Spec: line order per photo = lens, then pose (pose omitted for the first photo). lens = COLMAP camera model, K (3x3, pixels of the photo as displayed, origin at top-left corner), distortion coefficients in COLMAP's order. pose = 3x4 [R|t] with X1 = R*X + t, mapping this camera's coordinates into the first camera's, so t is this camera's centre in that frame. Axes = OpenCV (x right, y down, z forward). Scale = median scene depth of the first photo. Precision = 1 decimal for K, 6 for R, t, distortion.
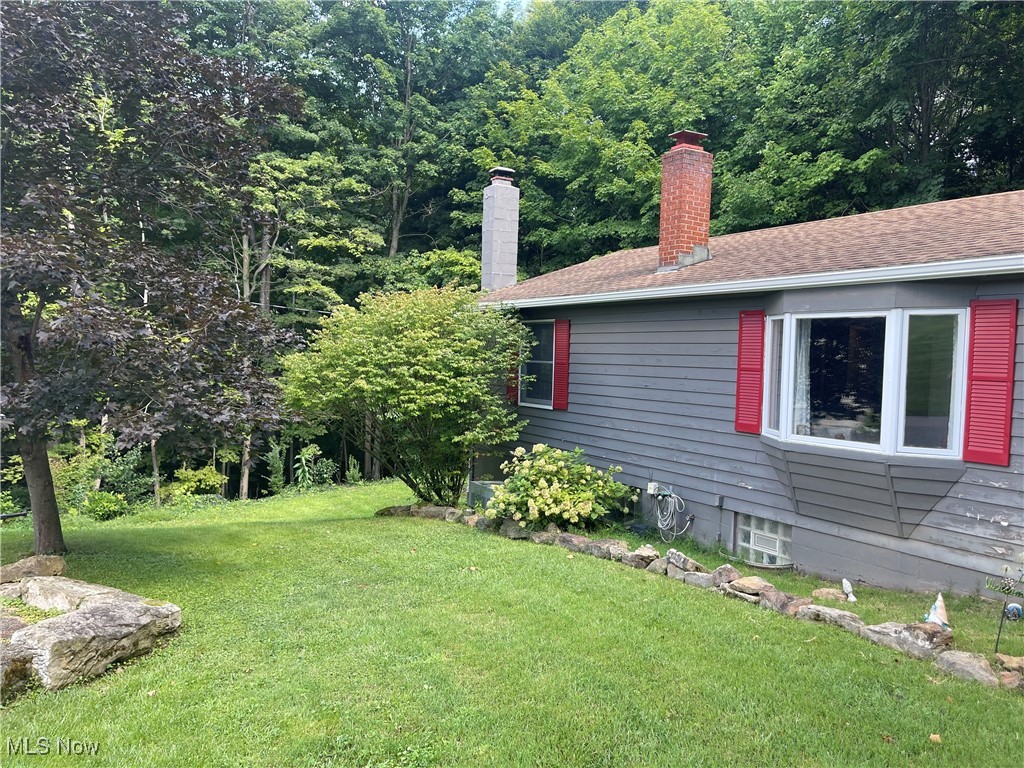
lens RADIAL K [[775.7, 0, 510.3], [0, 775.7, 381.9], [0, 0, 1]] dist [0.026449, -0.008019]
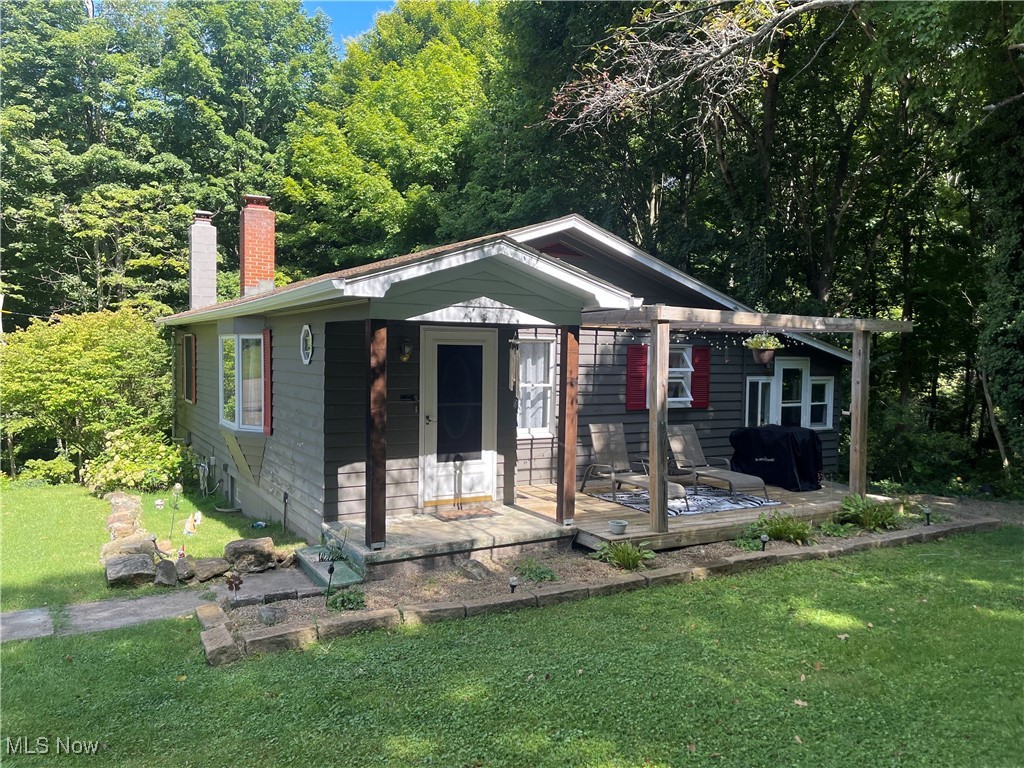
lens RADIAL K [[775.7, 0, 513.2], [0, 775.7, 385.5], [0, 0, 1]] dist [0.026449, -0.008019]
pose [[0.999772, -0.008206, -0.019697, 0.308610], [0.008366, 0.999933, 0.008024, -0.000793], [0.019630, -0.008187, 0.999774, -0.144692]]
